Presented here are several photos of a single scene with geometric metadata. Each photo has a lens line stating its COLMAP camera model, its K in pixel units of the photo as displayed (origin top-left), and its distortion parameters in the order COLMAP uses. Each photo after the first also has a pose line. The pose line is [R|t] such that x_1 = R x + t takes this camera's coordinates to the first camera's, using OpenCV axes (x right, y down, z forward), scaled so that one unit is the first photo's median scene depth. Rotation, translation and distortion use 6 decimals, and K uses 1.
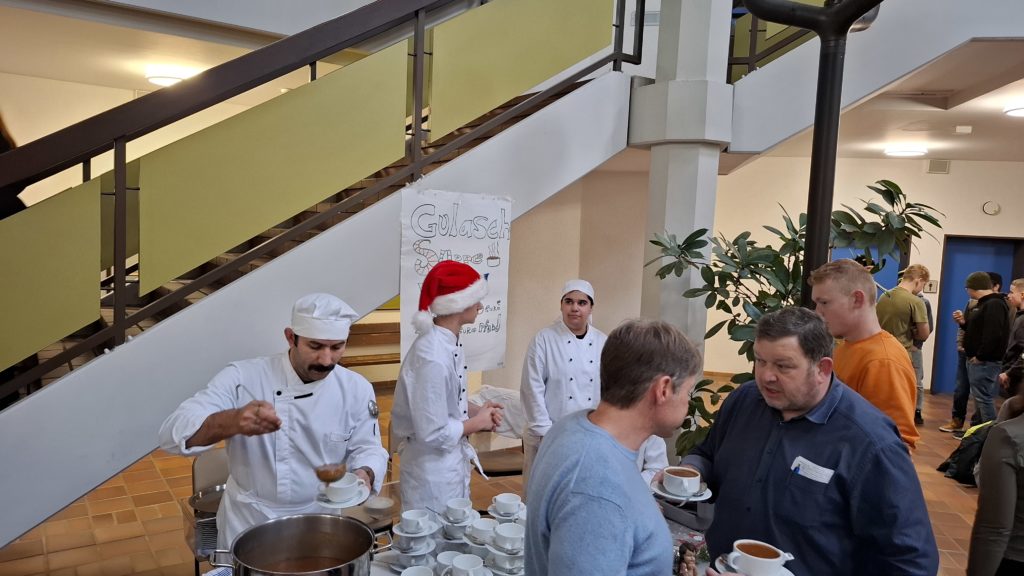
lens RADIAL K [[673.7, 0, 512.0], [0, 673.7, 288.0], [0, 0, 1]] dist [-0.007649, -0.003881]
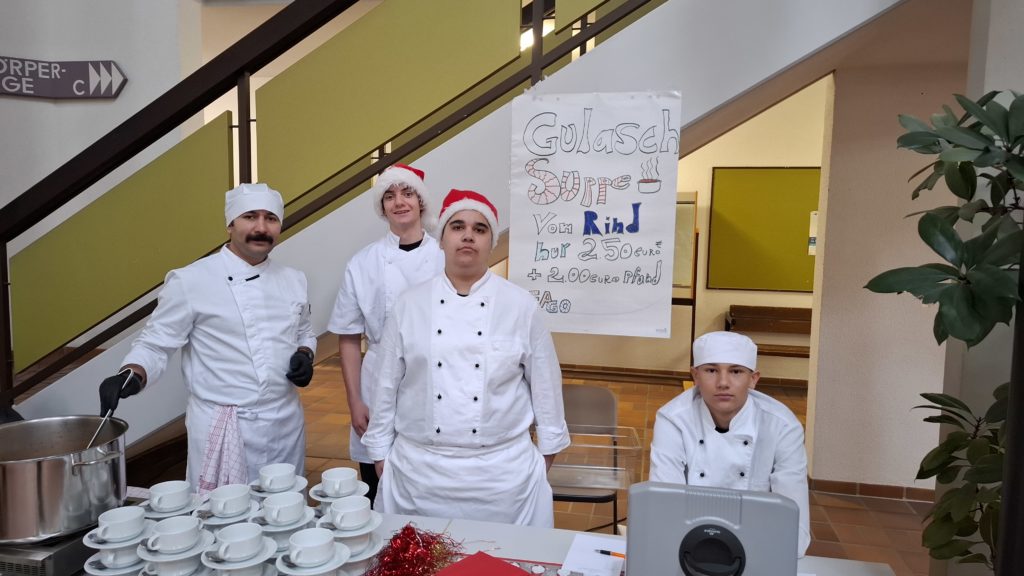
lens RADIAL K [[699.8, 0, 516.3], [0, 699.8, 283.4], [0, 0, 1]] dist [0.013244, -0.037999]
pose [[0.680263, 0.037334, -0.732017, 0.434622], [-0.043209, 0.999008, 0.010797, 0.063835], [0.731694, 0.024285, 0.681201, 0.404392]]
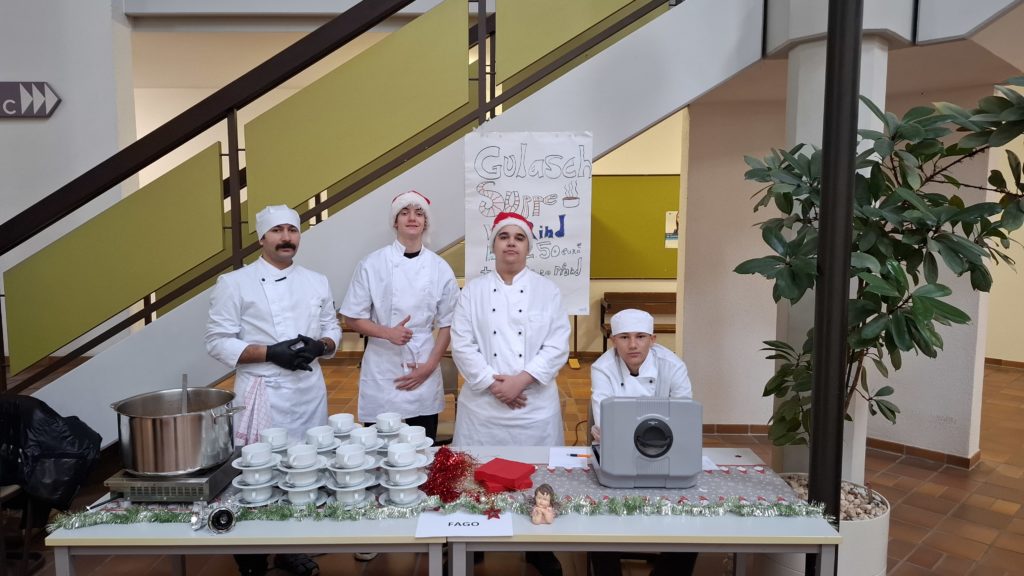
lens RADIAL K [[673.7, 0, 512.0], [0, 673.7, 288.0], [0, 0, 1]] dist [-0.007649, -0.003881]
pose [[0.804472, 0.018353, -0.593707, 0.486963], [-0.010116, 0.999801, 0.017198, 0.069057], [0.593905, -0.007829, 0.804497, 0.185320]]
